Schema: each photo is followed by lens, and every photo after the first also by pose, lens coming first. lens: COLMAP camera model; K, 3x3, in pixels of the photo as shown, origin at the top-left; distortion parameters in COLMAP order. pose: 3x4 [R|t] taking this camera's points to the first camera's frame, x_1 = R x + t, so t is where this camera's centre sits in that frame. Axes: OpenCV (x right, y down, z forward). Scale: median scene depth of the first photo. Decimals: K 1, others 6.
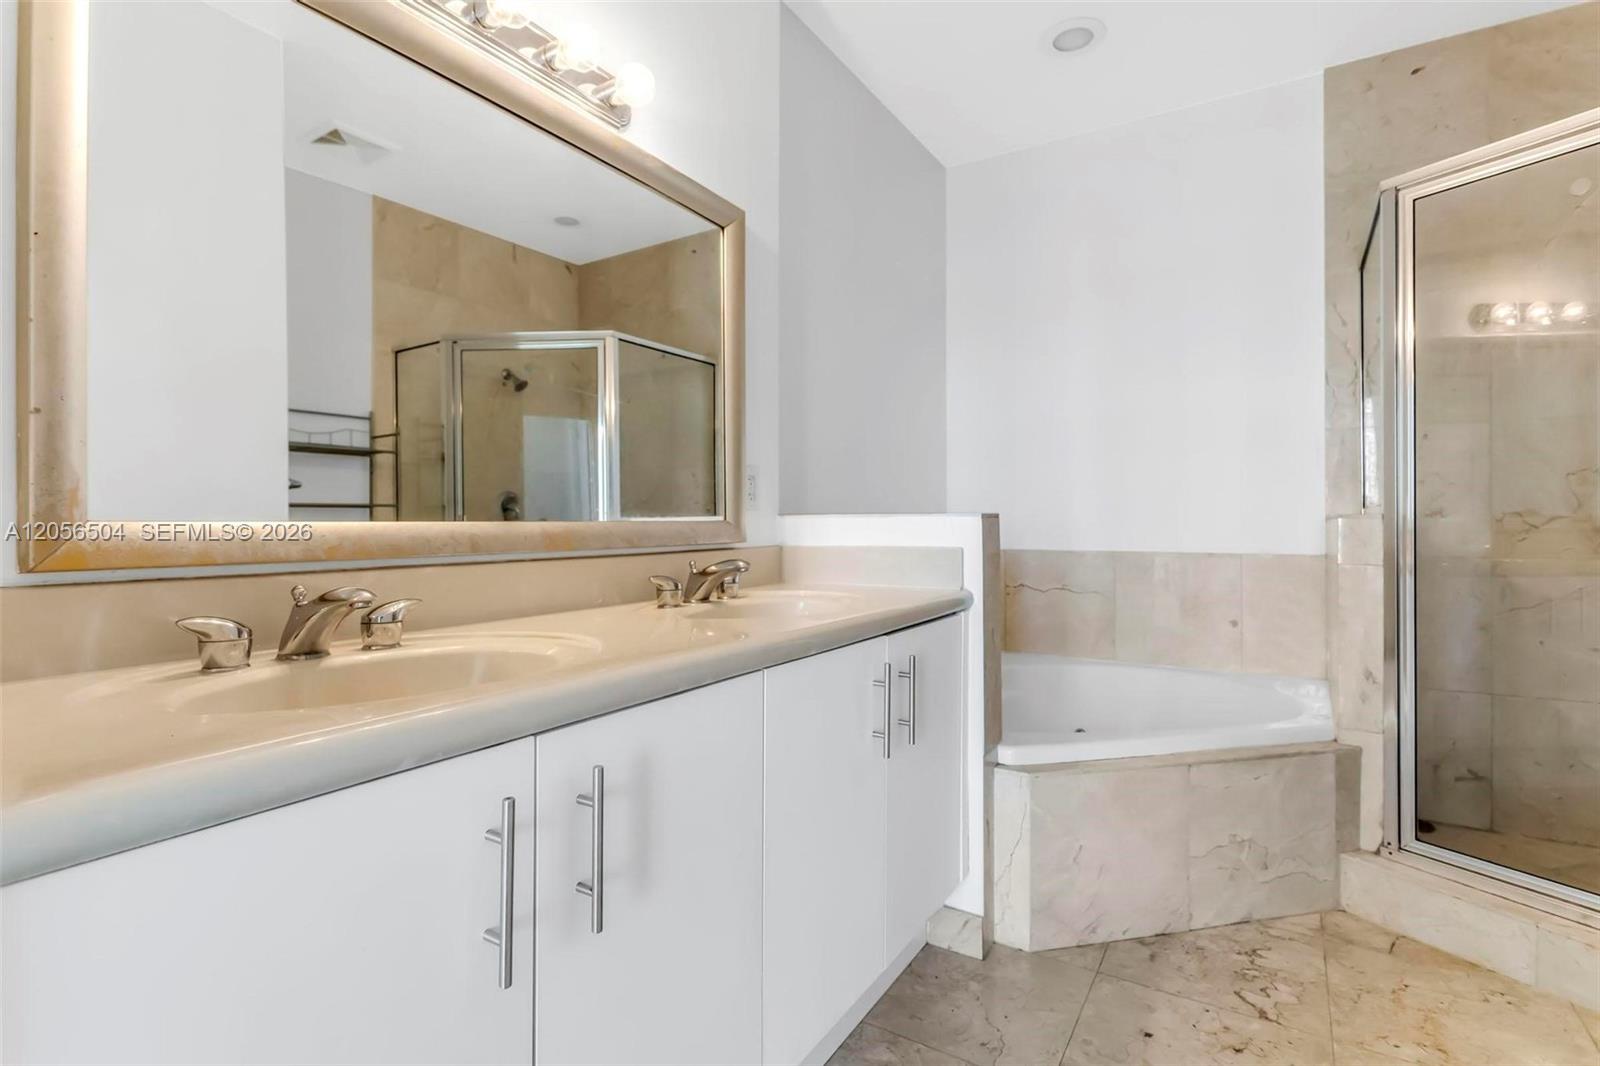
lens RADIAL K [[766.5, 0, 803.1], [0, 766.5, 525.4], [0, 0, 1]] dist [0.010345, -0.008672]
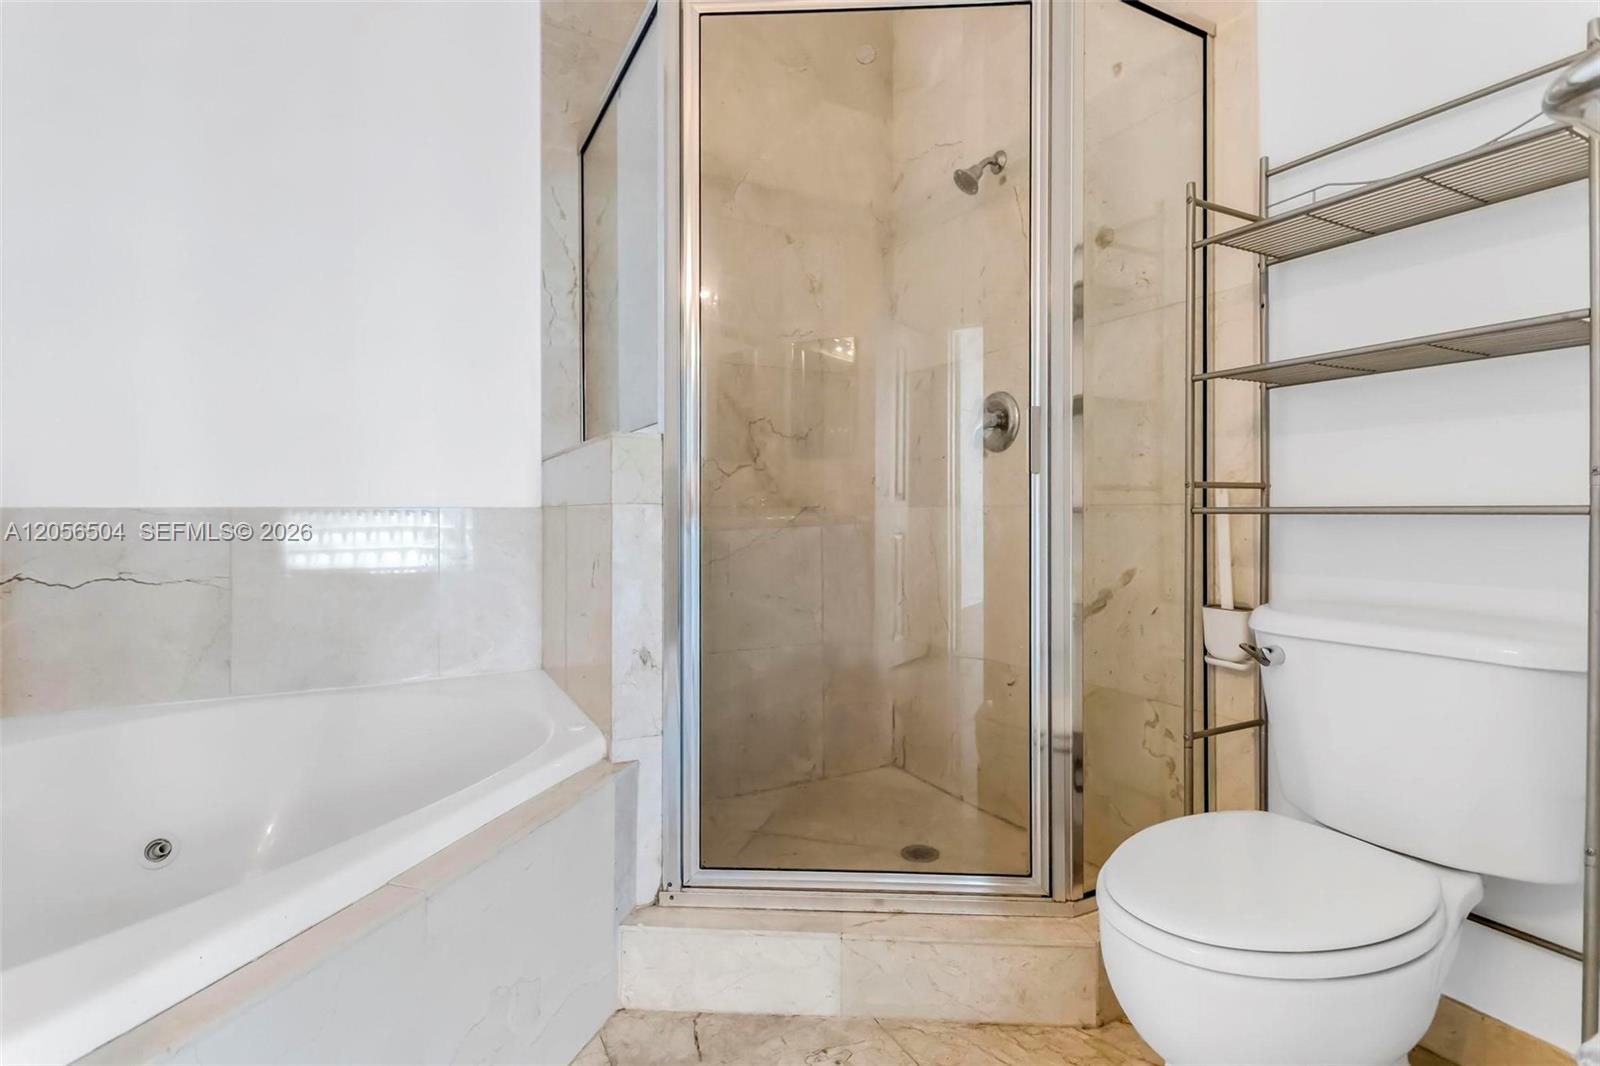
lens RADIAL K [[766.5, 0, 773.3], [0, 766.5, 504.3], [0, 0, 1]] dist [0.010345, -0.008672]
pose [[0.520348, 0.010153, 0.853894, 0.185804], [0.004666, 0.999881, -0.014732, 0.063429], [-0.853941, 0.011650, 0.520239, 0.527597]]
